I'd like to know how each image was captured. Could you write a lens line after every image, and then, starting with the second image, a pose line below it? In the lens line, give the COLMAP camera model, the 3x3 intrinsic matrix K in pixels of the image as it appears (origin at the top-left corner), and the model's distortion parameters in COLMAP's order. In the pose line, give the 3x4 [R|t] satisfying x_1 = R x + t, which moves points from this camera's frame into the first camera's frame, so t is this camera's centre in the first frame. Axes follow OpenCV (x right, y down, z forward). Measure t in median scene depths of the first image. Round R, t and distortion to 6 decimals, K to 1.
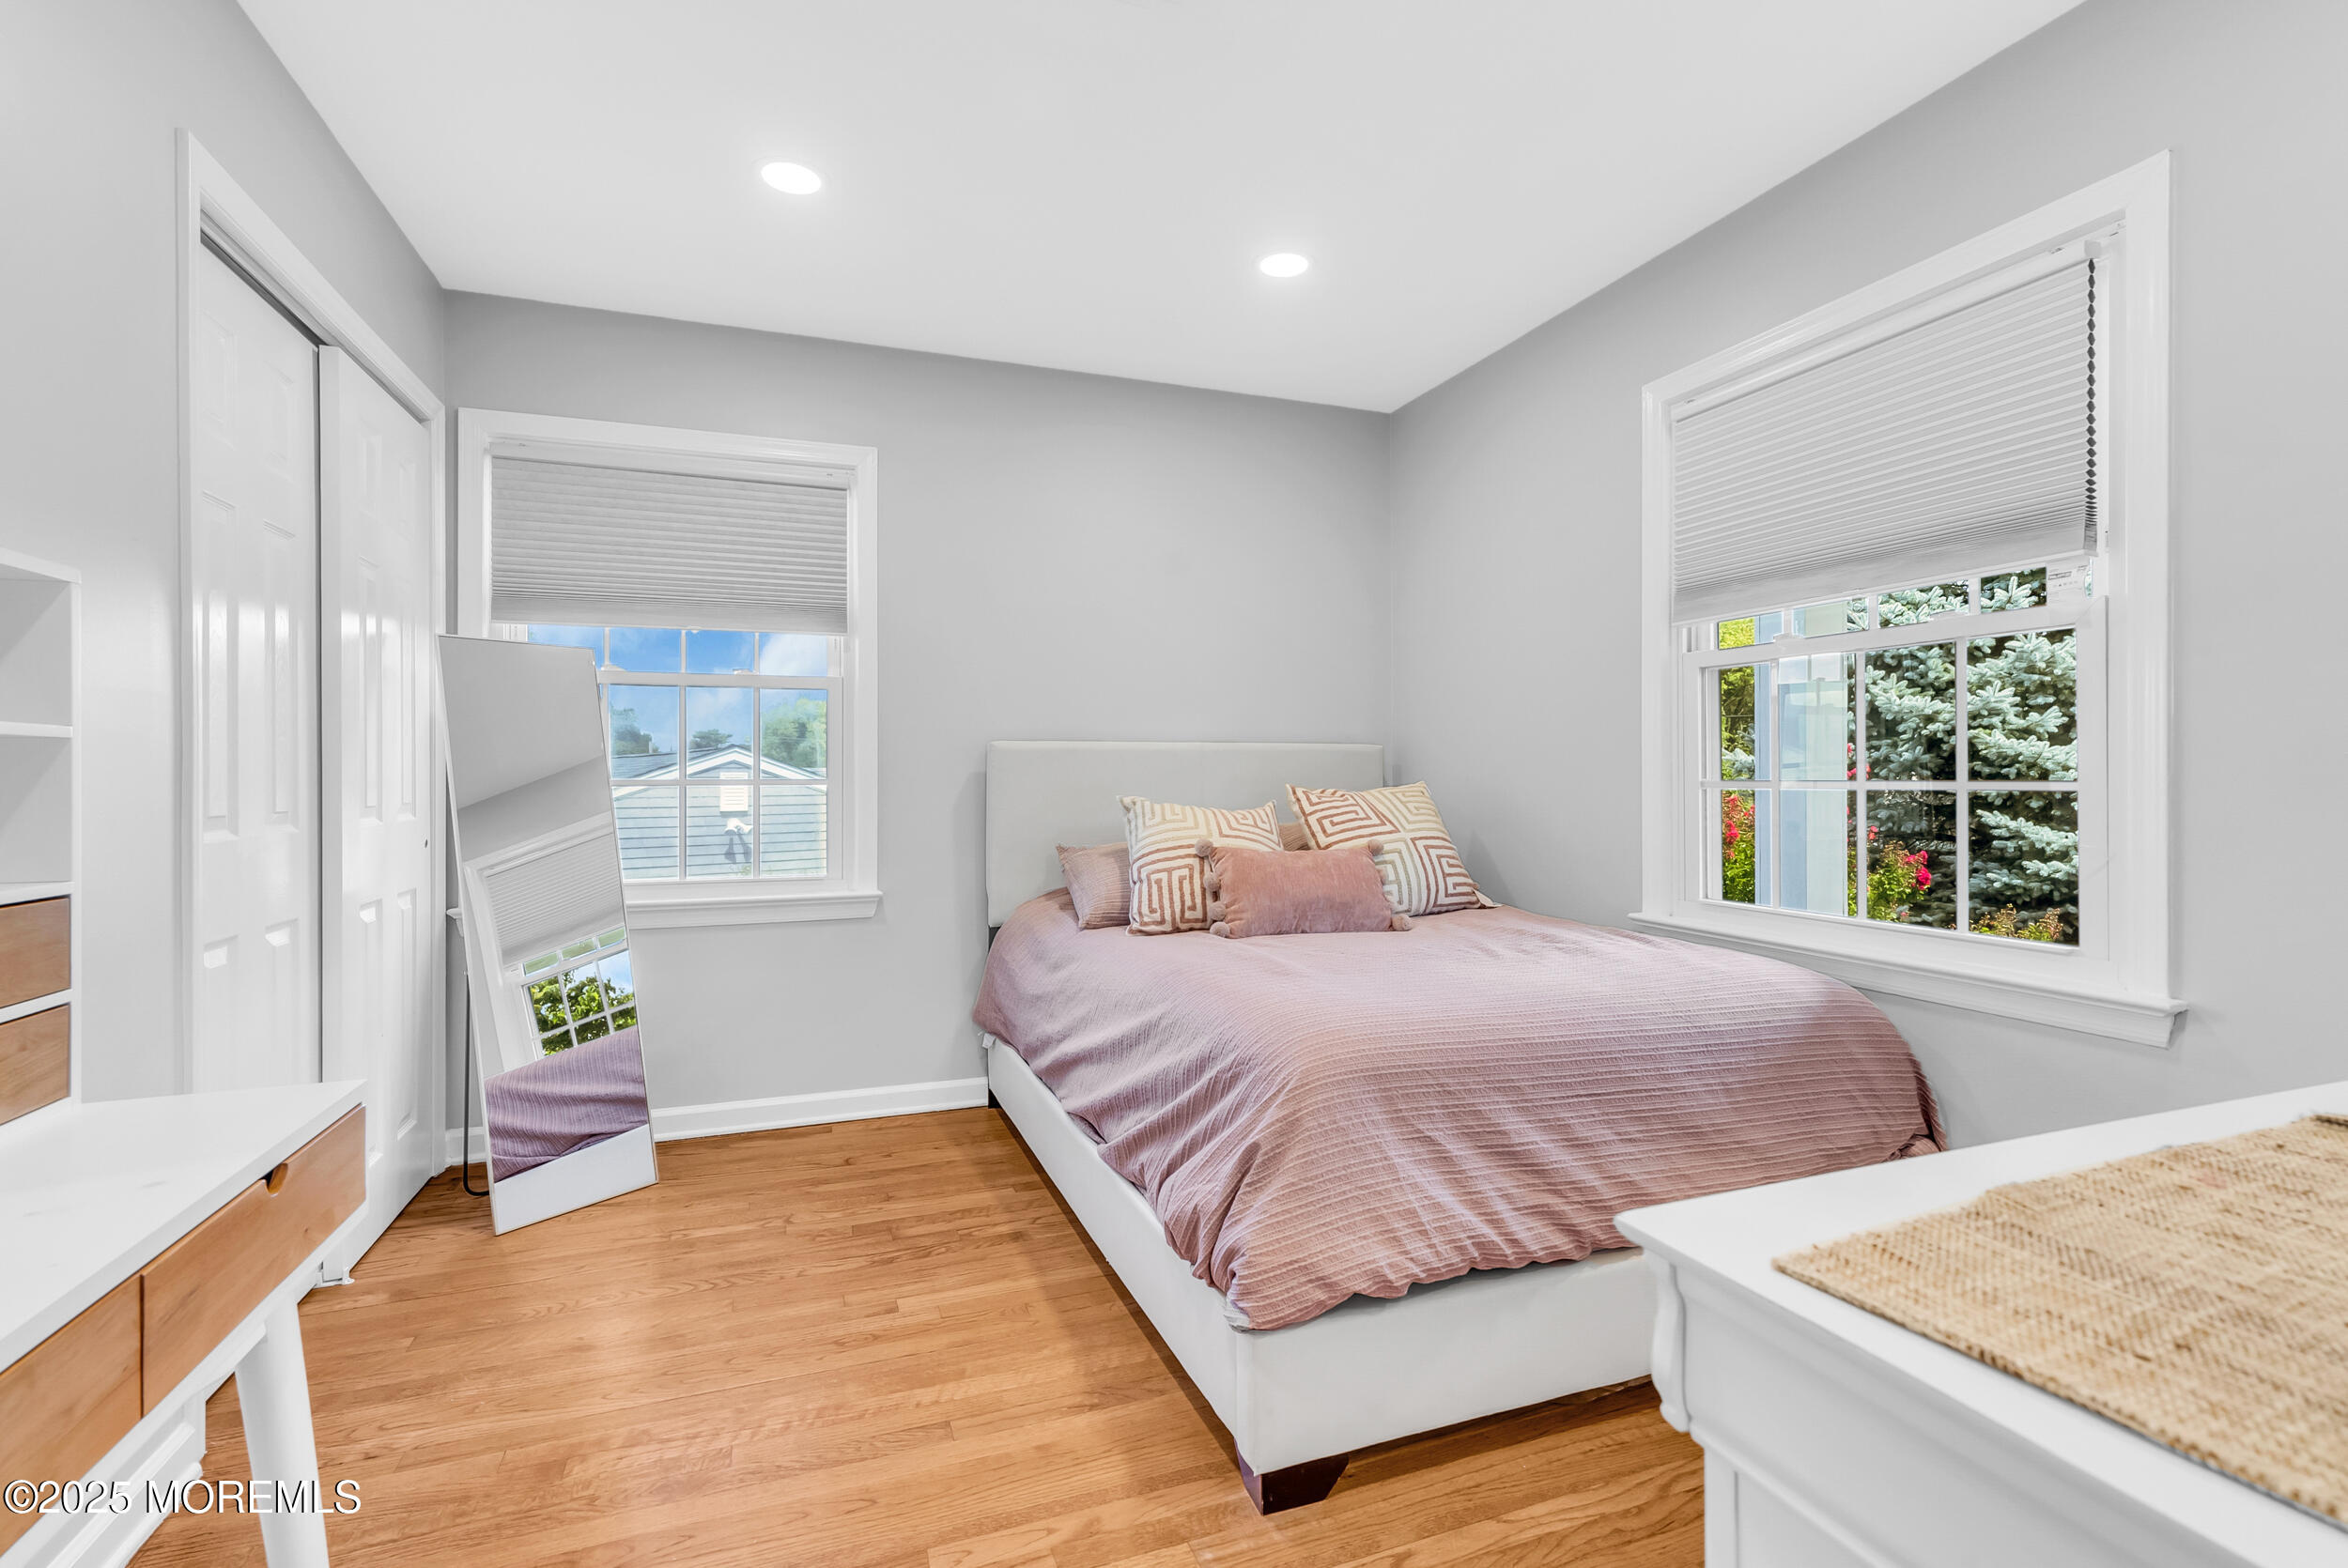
lens RADIAL K [[1065.2, 0, 1167.8], [0, 1065.2, 770.5], [0, 0, 1]] dist [-0.002203, 0.000119]
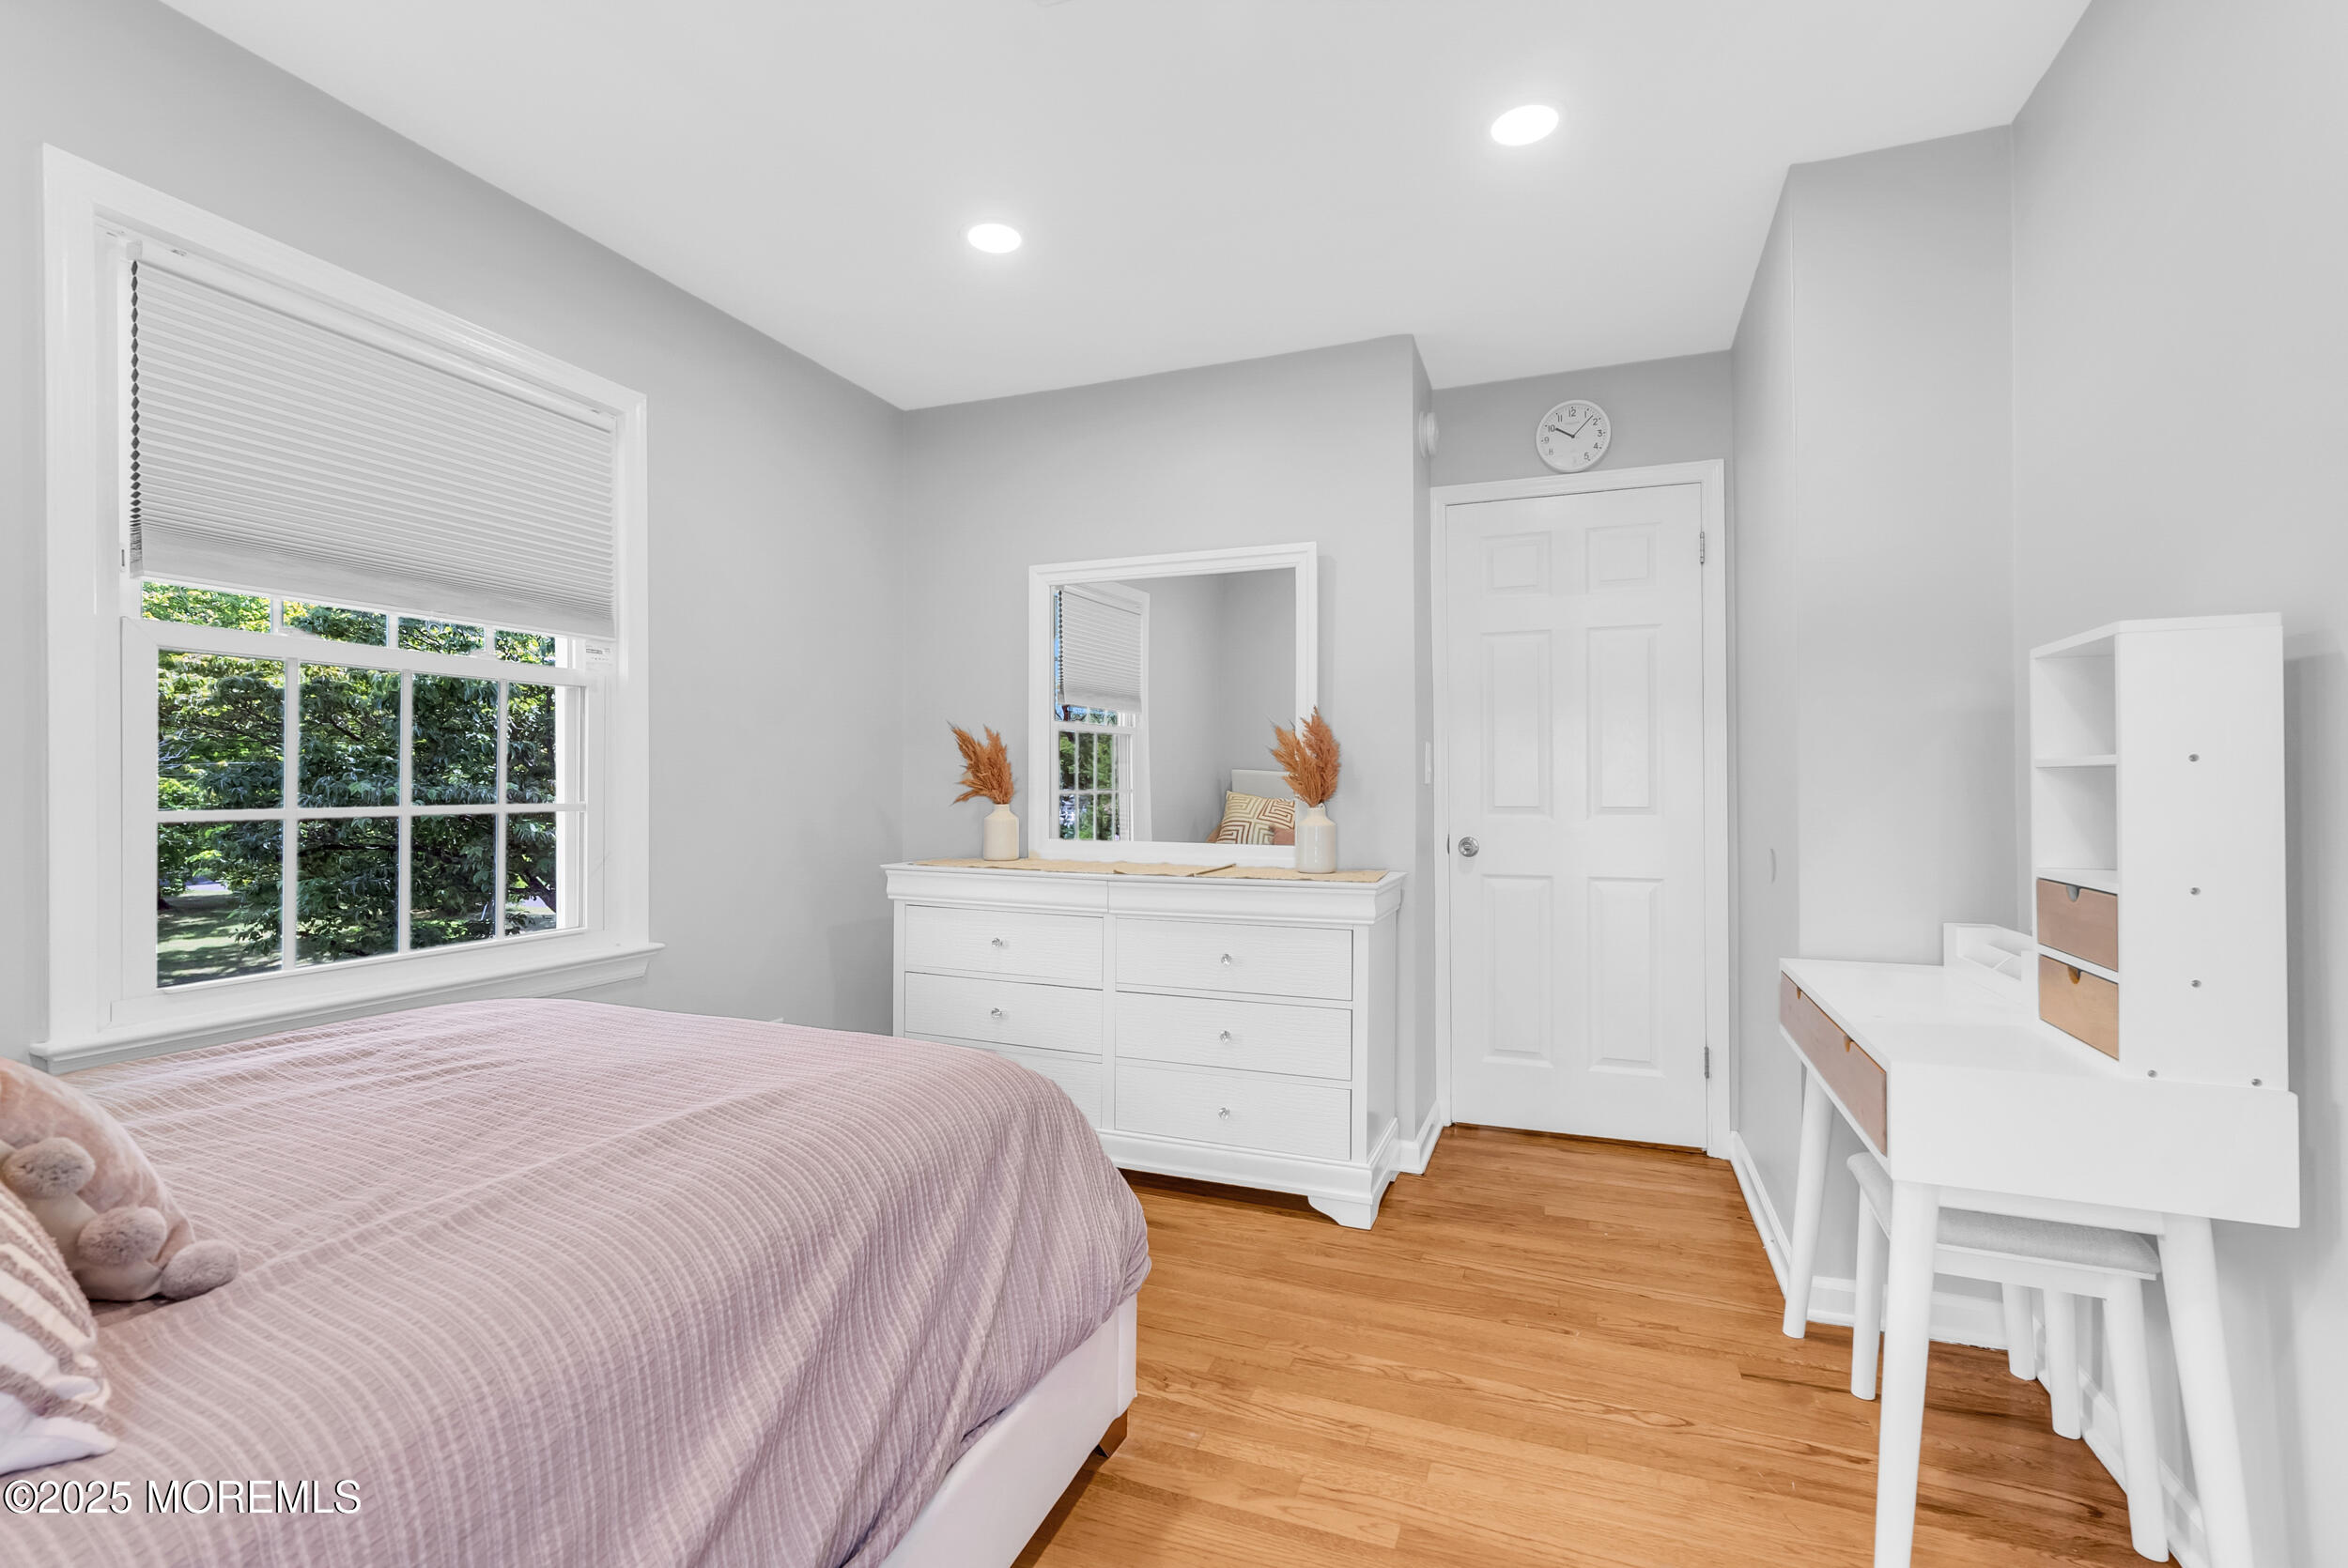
lens RADIAL K [[1065.2, 0, 1167.8], [0, 1065.2, 770.5], [0, 0, 1]] dist [-0.002203, 0.000119]
pose [[-0.755437, 0.014906, 0.655052, -0.722936], [0.004128, 0.999830, -0.017991, -0.005203], [-0.655208, -0.010887, -0.755370, 1.869358]]
